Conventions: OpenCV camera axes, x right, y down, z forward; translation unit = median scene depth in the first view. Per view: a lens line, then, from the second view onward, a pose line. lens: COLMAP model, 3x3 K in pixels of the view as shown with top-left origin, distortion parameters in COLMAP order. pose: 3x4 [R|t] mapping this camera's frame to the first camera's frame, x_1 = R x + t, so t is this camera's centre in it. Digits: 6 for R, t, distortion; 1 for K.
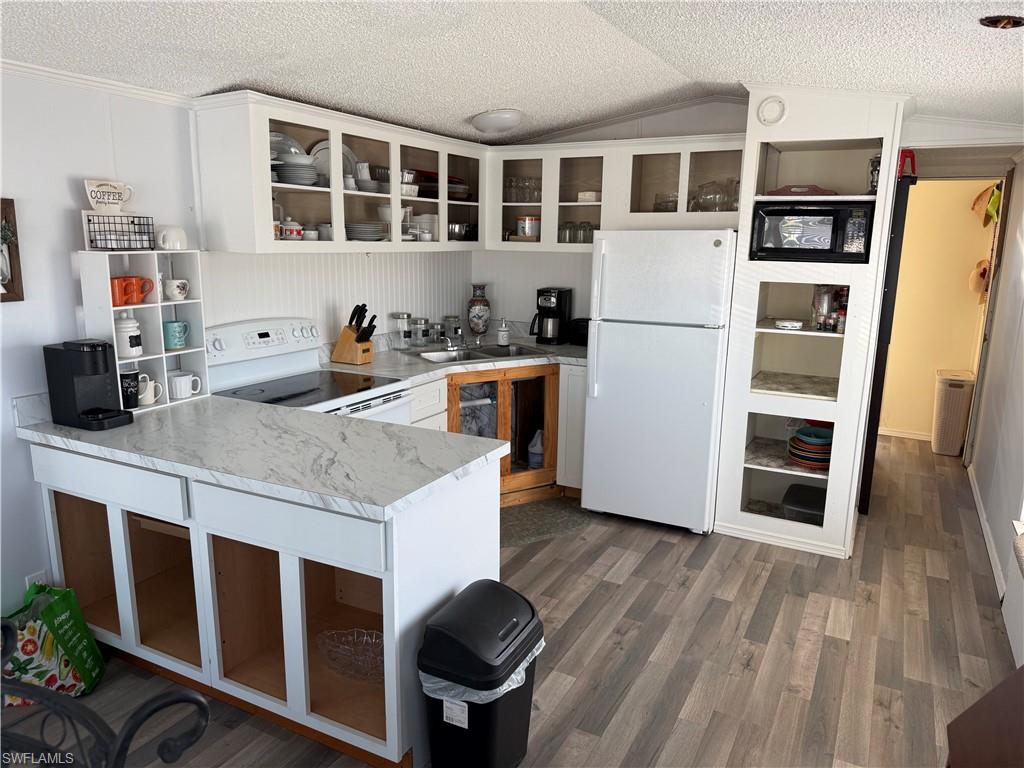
lens RADIAL K [[731.8, 0, 512.0], [0, 731.8, 384.0], [0, 0, 1]] dist [0.121944, -0.176724]
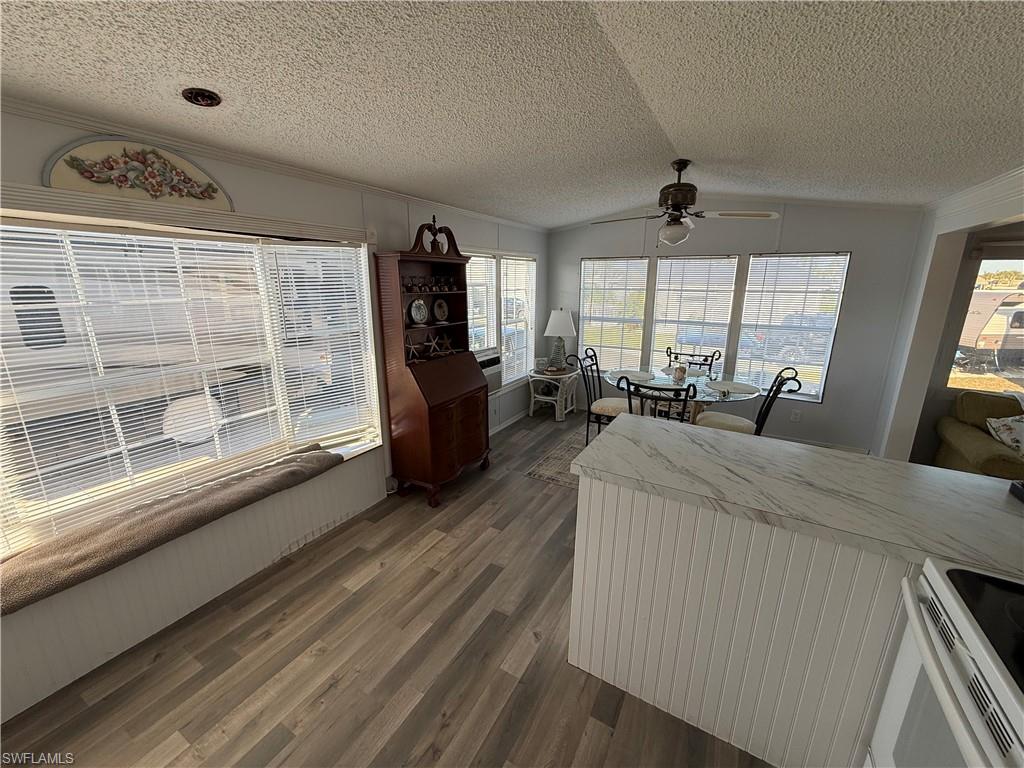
lens RADIAL K [[407.5, 0, 508.8], [0, 407.5, 379.2], [0, 0, 1]] dist [-0.001009, -0.000377]
pose [[-0.998887, -0.030322, 0.036135, 0.044097], [-0.011754, 0.901865, 0.431858, -0.183389], [-0.045684, 0.430953, -0.901217, 0.939441]]
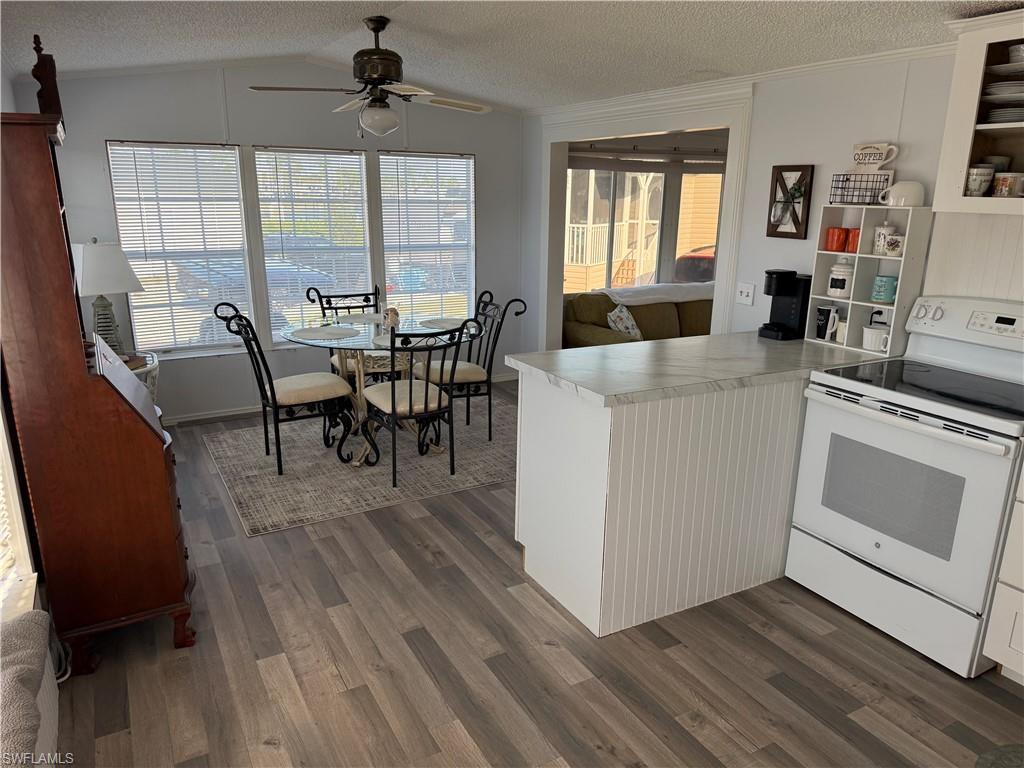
lens RADIAL K [[719.5, 0, 512.0], [0, 719.5, 384.0], [0, 0, 1]] dist [0.059402, -0.072495]
pose [[-0.545140, 0.193665, -0.815669, 0.521429], [-0.192601, 0.917995, 0.346683, -0.150196], [0.815921, 0.346090, -0.463135, 0.837136]]
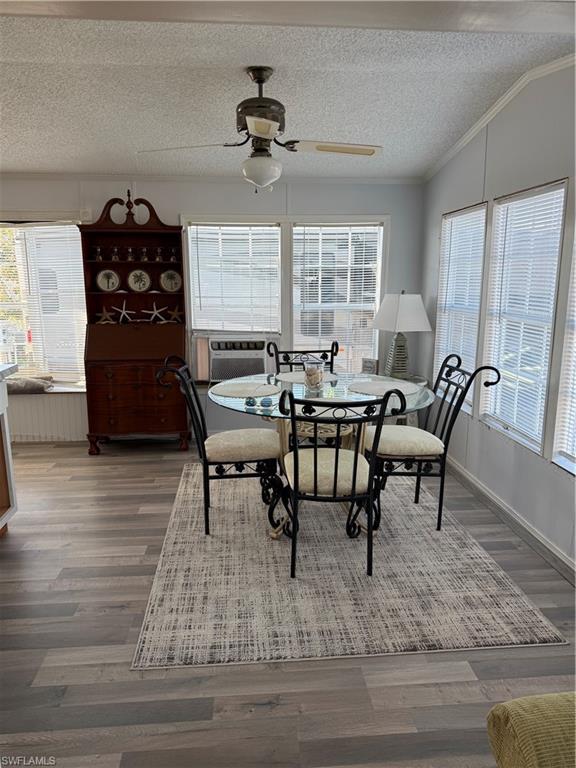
lens RADIAL K [[548.9, 0, 288.0], [0, 548.9, 384.0], [0, 0, 1]] dist [0.121944, -0.176724]
pose [[-0.541931, -0.169220, 0.823210, -0.893017], [0.162385, 0.939977, 0.300124, -0.054582], [-0.824586, 0.296323, -0.481924, 0.548481]]
